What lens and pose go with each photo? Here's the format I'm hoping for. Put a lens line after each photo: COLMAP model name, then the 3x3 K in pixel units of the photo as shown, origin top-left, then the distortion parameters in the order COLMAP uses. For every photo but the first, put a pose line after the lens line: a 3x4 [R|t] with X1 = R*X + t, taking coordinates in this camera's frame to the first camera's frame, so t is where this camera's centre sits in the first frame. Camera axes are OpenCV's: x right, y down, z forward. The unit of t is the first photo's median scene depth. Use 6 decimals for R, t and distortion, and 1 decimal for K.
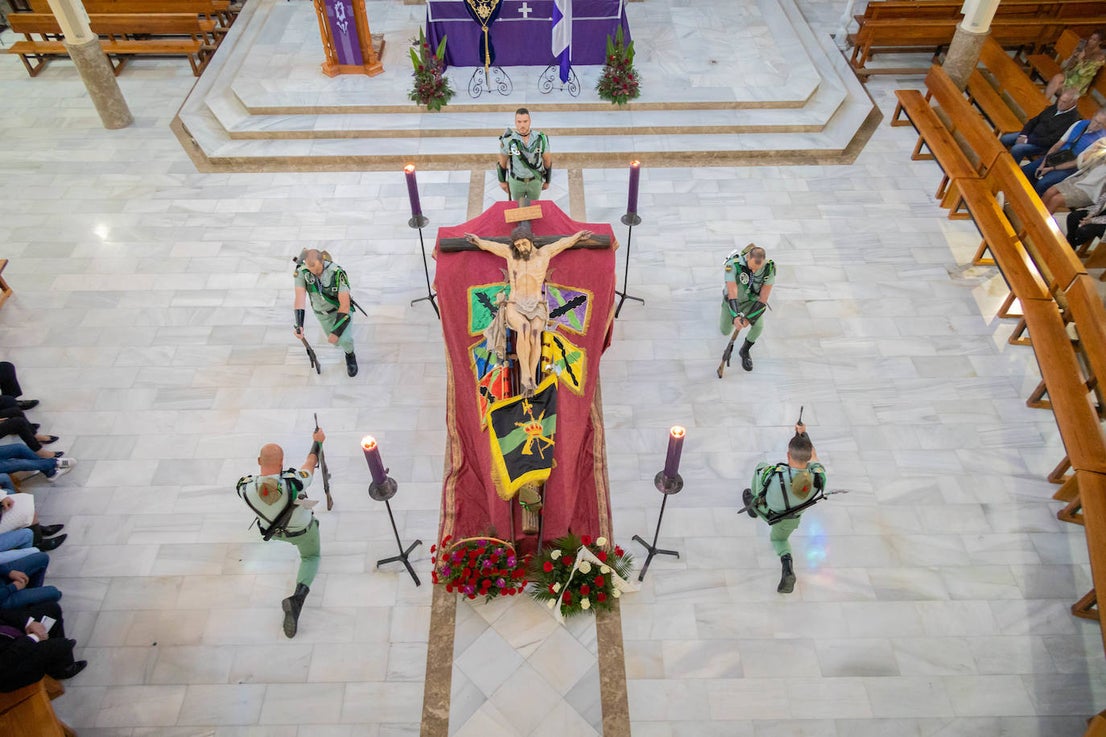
lens RADIAL K [[751.5, 0, 553.0], [0, 751.5, 368.5], [0, 0, 1]] dist [0.000293, 0.002838]
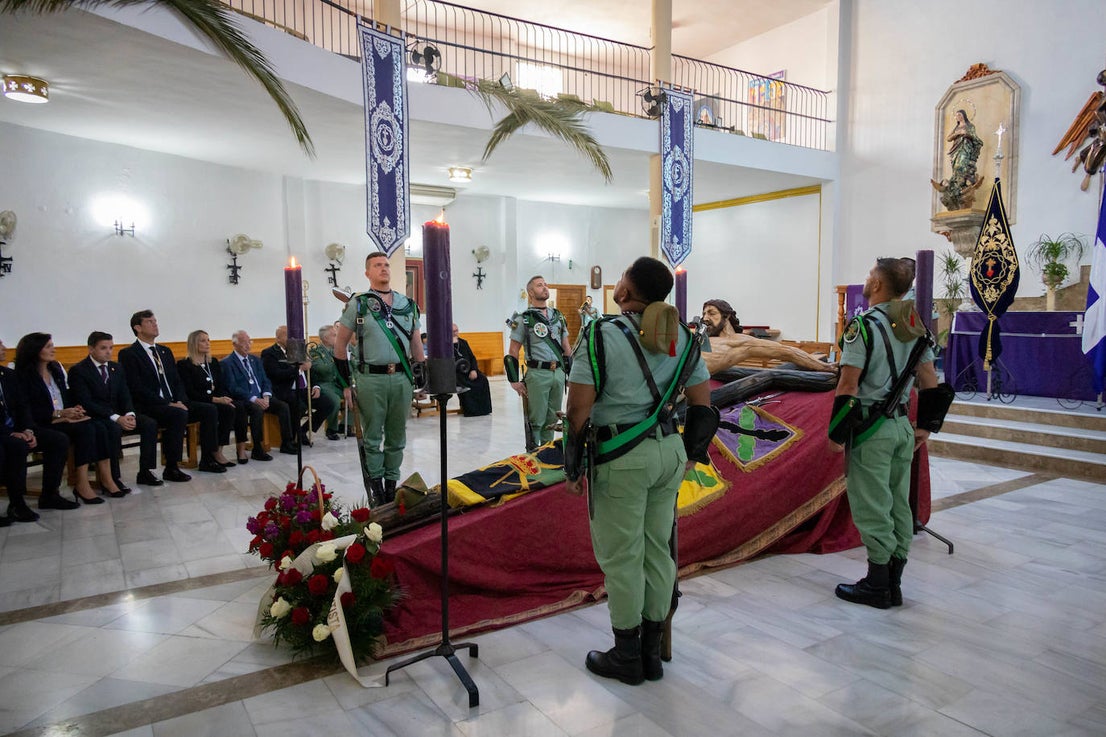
lens RADIAL K [[751.5, 0, 553.0], [0, 751.5, 368.5], [0, 0, 1]] dist [0.000293, 0.002838]
pose [[0.532565, 0.061607, -0.844144, 0.345213], [-0.617916, 0.709869, -0.338032, 0.146397], [0.578407, 0.701634, 0.416120, 0.446243]]
